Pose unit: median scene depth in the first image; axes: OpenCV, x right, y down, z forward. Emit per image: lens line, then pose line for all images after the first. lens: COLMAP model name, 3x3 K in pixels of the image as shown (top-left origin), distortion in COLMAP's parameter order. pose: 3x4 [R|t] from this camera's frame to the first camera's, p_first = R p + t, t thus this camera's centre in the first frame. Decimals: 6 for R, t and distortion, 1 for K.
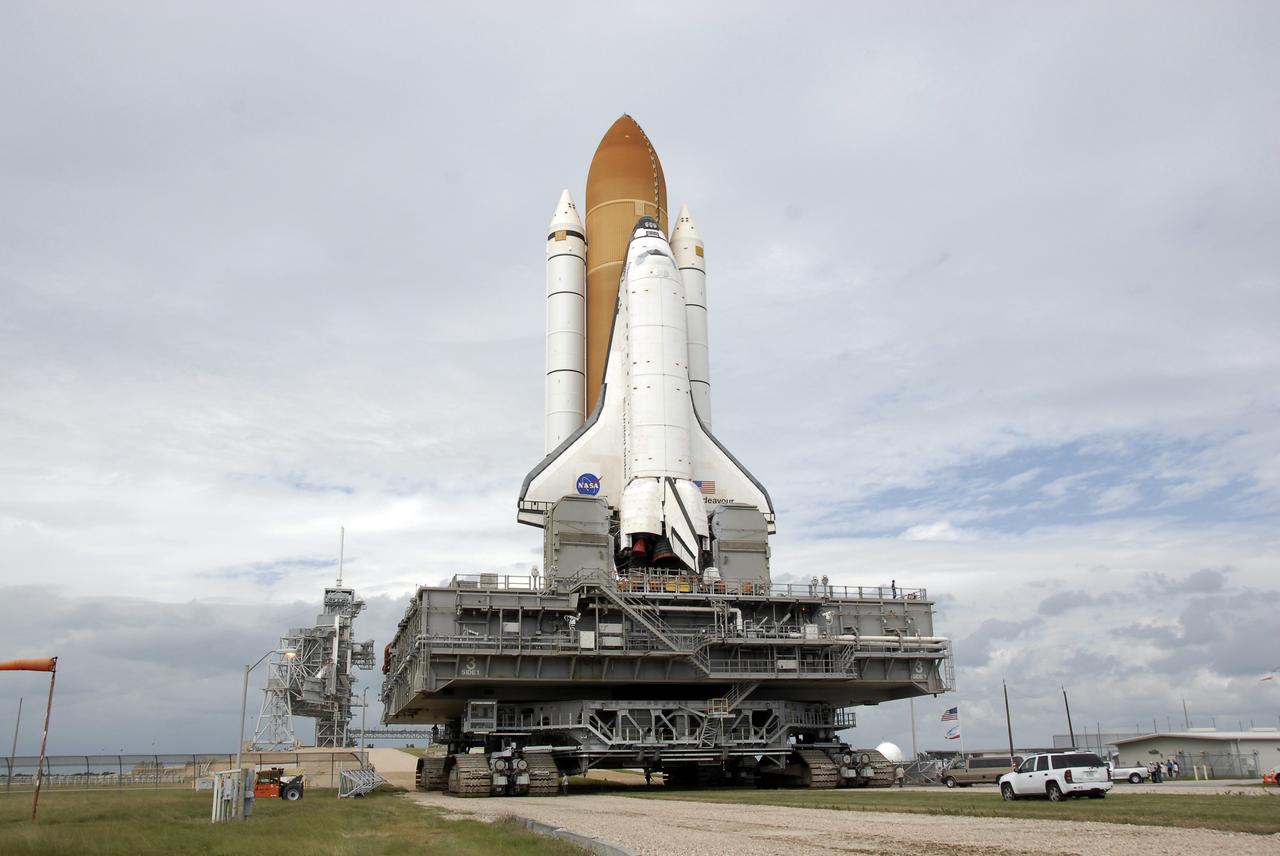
lens RADIAL K [[1134.2, 0, 640.0], [0, 1134.2, 428.0], [0, 0, 1]] dist [-0.086699, 0.000696]
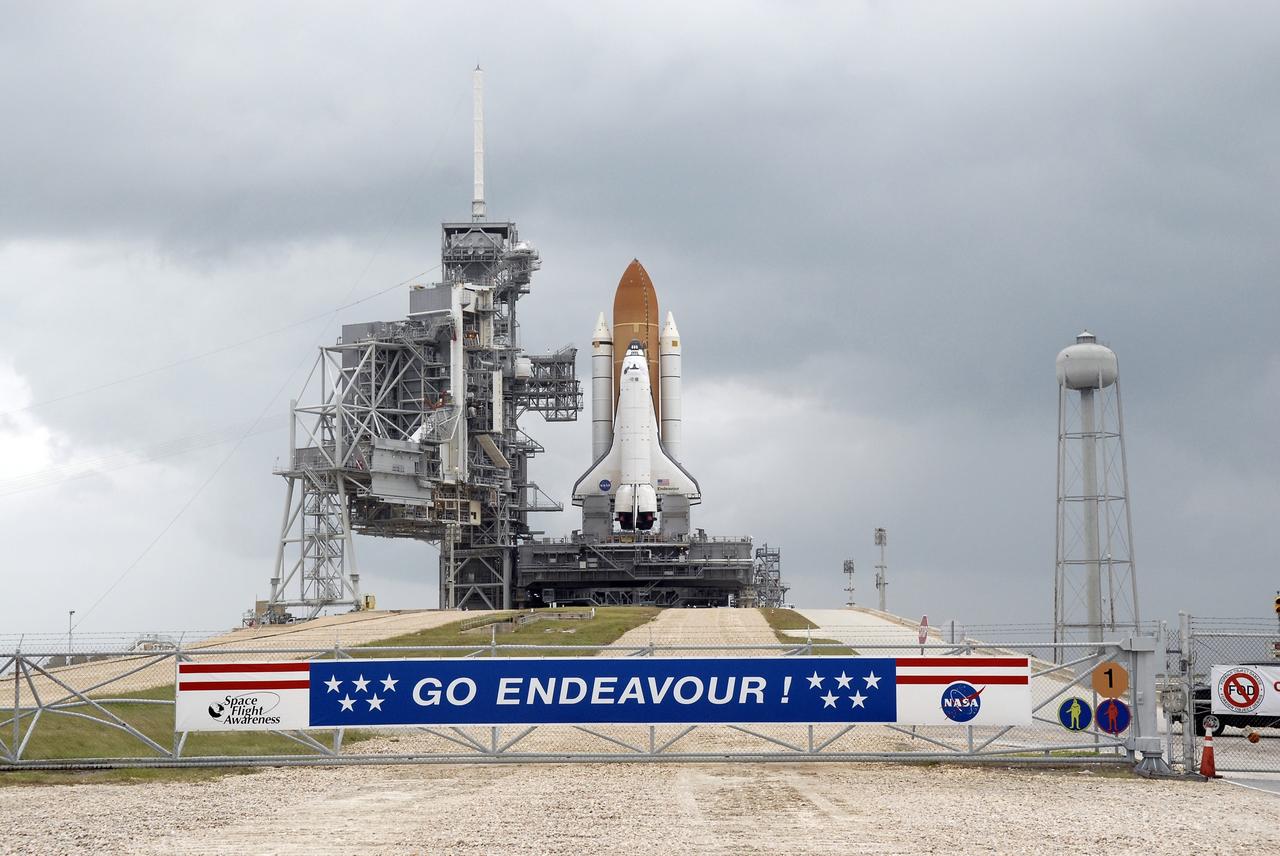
lens RADIAL K [[1997.2, 0, 638.6], [0, 1997.2, 434.1], [0, 0, 1]] dist [0.427281, -0.007768]
pose [[0.955094, -0.024222, -0.295311, 1.258153], [0.082246, 0.979161, 0.185688, -0.822673], [0.284659, -0.201638, 0.937183, -2.764936]]
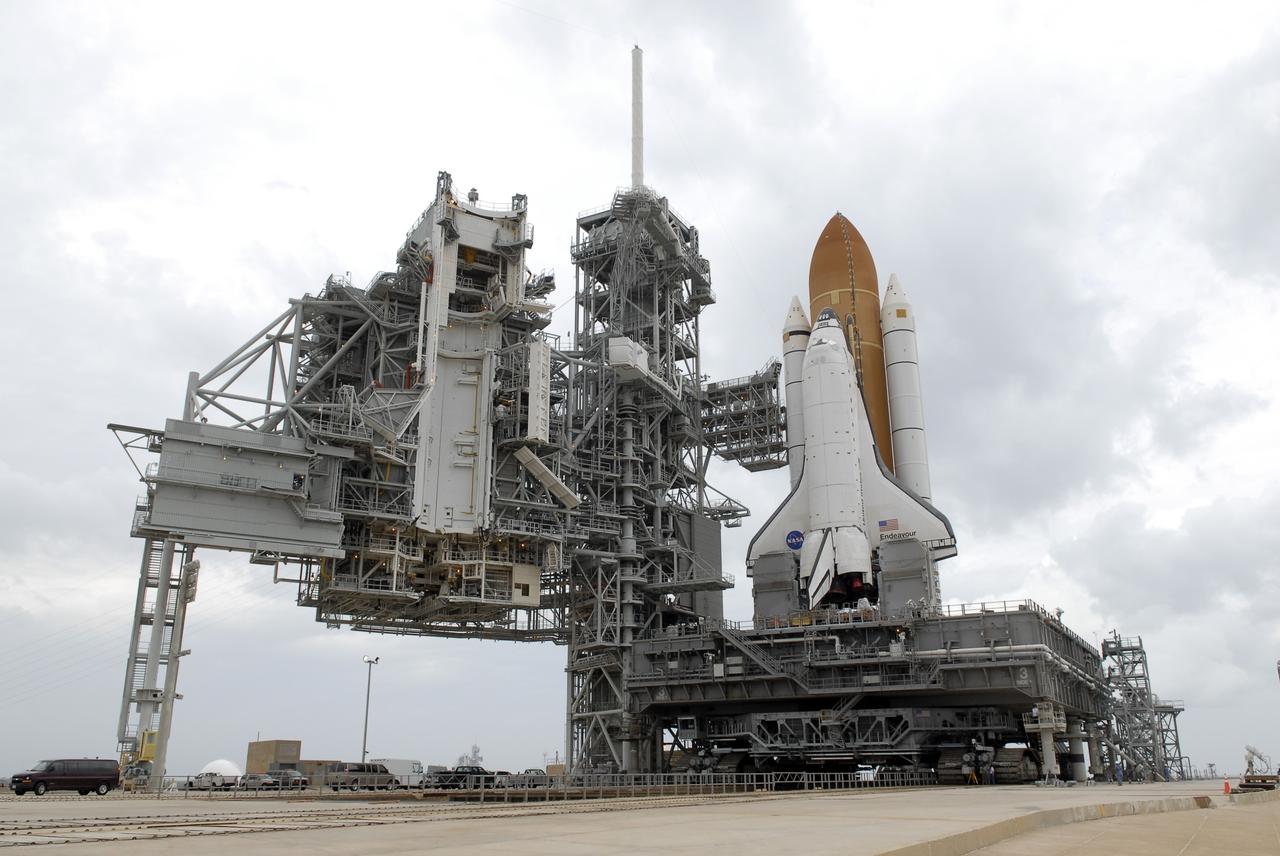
lens RADIAL K [[1037.6, 0, 640.0], [0, 1037.6, 428.0], [0, 0, 1]] dist [-0.003759, -0.001155]
pose [[0.718249, -0.210234, -0.663265, 0.715461], [0.204776, 0.974911, -0.087264, -0.007601], [0.664970, -0.073144, 0.743280, 0.023487]]
